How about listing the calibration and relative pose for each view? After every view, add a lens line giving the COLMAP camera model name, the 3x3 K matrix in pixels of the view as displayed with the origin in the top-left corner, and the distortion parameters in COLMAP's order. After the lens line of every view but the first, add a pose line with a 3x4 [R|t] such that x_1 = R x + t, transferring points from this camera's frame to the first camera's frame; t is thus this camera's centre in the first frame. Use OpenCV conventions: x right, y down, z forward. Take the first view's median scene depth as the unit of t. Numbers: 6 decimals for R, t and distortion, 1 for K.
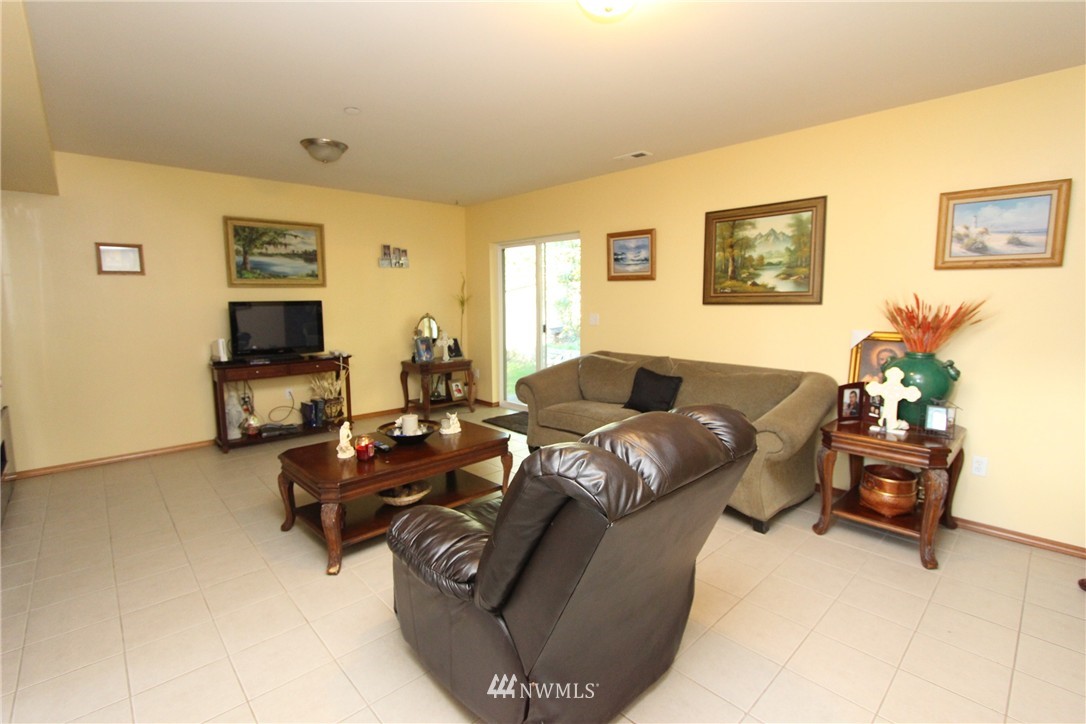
lens RADIAL K [[499.0, 0, 536.1], [0, 499.0, 358.4], [0, 0, 1]] dist [-0.023165, 0.000764]
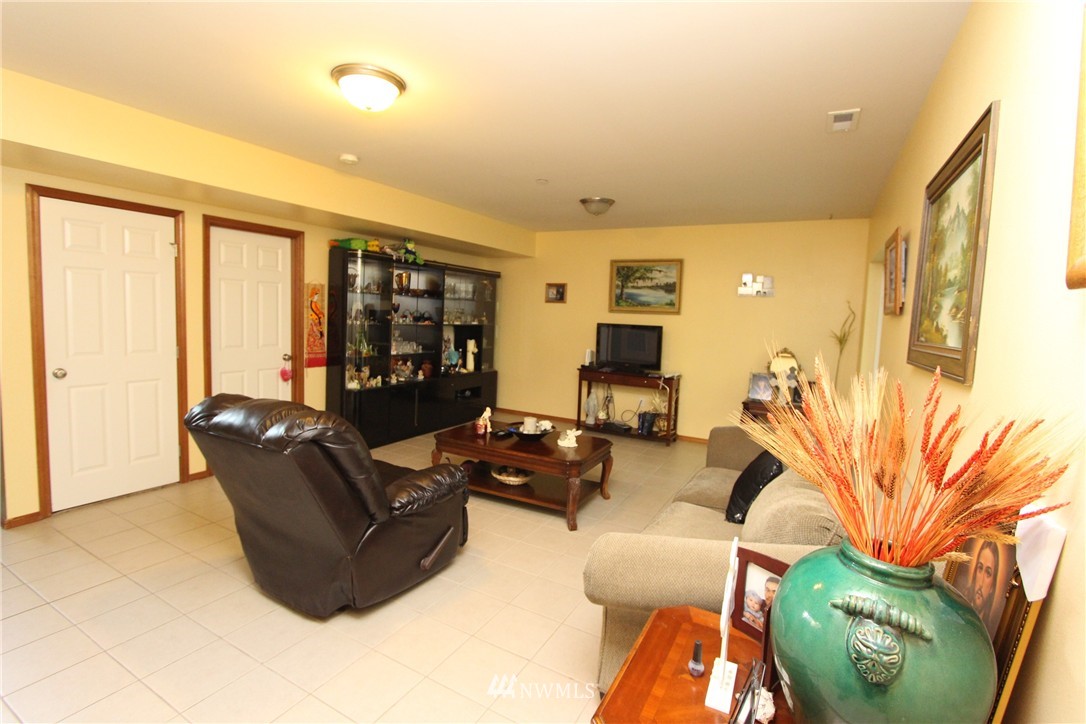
lens RADIAL K [[499.0, 0, 534.1], [0, 499.0, 360.6], [0, 0, 1]] dist [-0.023165, 0.000764]
pose [[0.303875, 0.107980, -0.946573, 0.579786], [-0.158821, 0.985395, 0.061422, -0.062793], [0.939381, 0.131671, 0.316586, 0.378474]]
